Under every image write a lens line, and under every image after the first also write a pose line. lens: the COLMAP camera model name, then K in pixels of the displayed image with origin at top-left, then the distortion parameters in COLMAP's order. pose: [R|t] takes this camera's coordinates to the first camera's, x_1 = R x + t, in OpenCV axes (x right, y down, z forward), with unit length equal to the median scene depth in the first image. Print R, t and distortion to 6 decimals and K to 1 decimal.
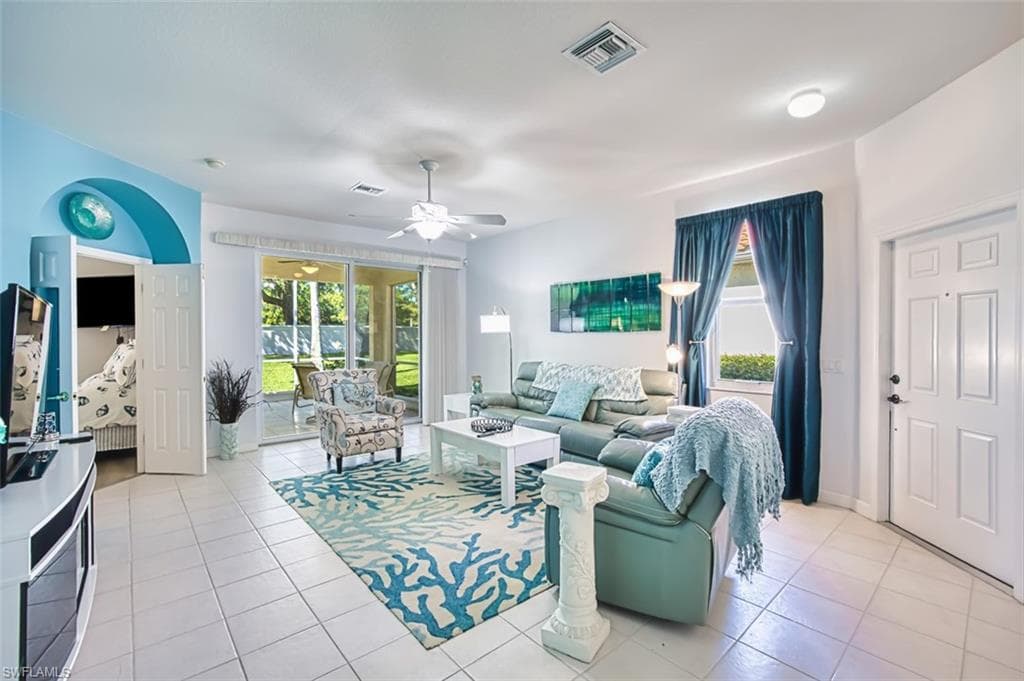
lens RADIAL K [[451.6, 0, 527.1], [0, 451.6, 327.8], [0, 0, 1]] dist [-0.019005, 0.004108]
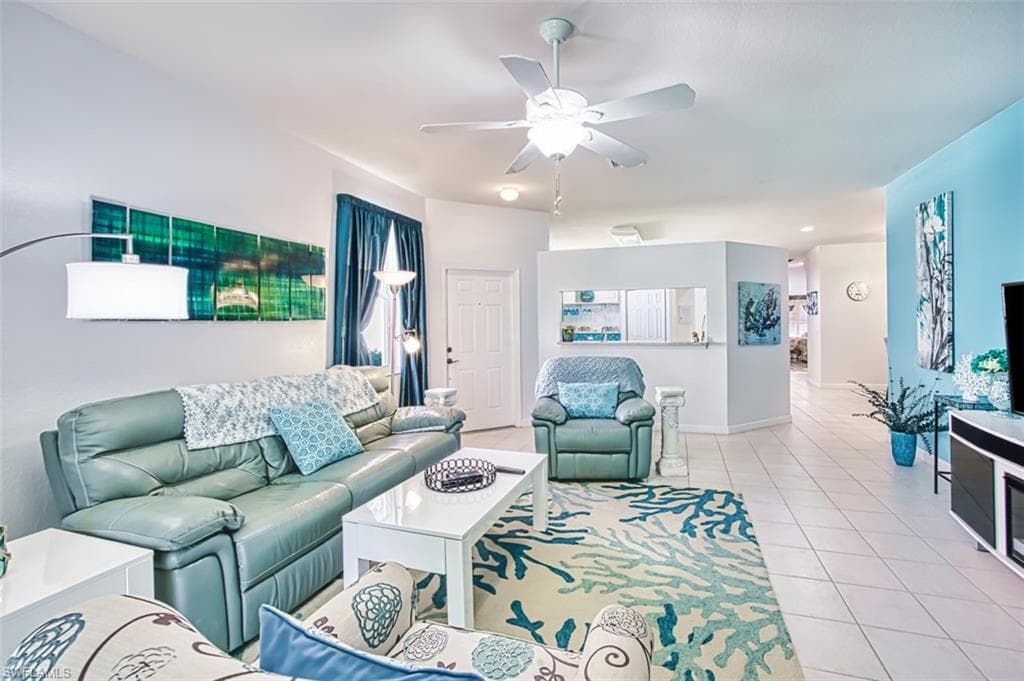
lens RADIAL K [[461.8, 0, 514.3], [0, 461.8, 318.6], [0, 0, 1]] dist [-0.036045, 0.007591]
pose [[-0.478844, 0.019994, 0.877672, -0.957330], [0.001672, 0.999760, -0.021863, 0.039159], [-0.877898, -0.009001, -0.478763, 1.824728]]
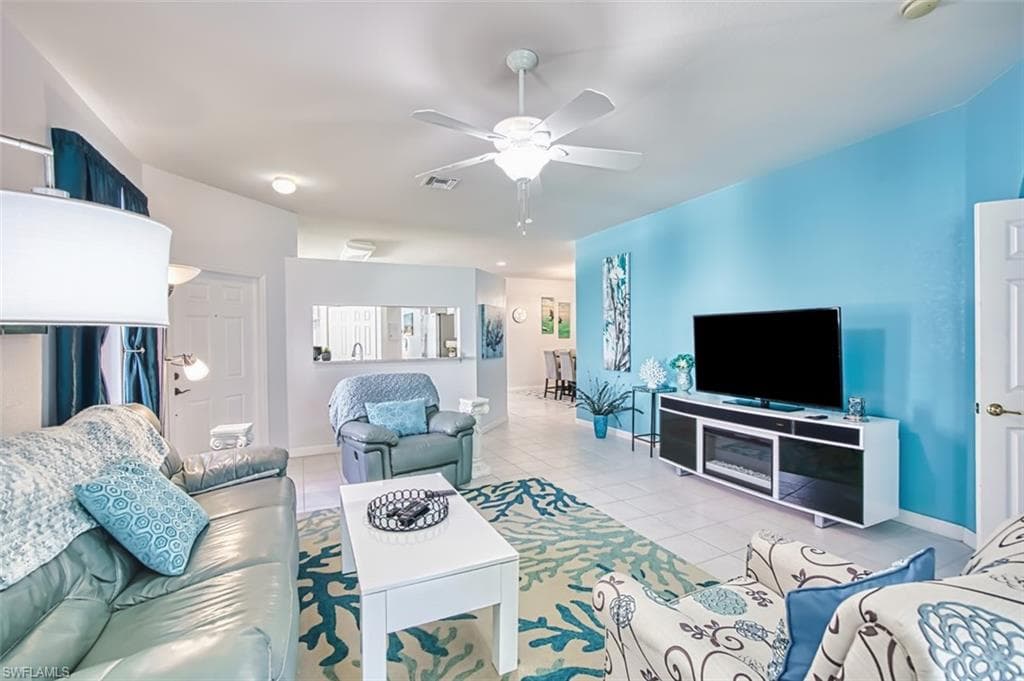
lens RADIAL K [[461.8, 0, 517.9], [0, 461.8, 337.2], [0, 0, 1]] dist [-0.036045, 0.007591]
pose [[-0.958449, 0.017810, 0.284708, -0.524409], [0.013675, 0.999770, -0.016506, 0.044098], [-0.284937, -0.011926, -0.958472, 2.188326]]
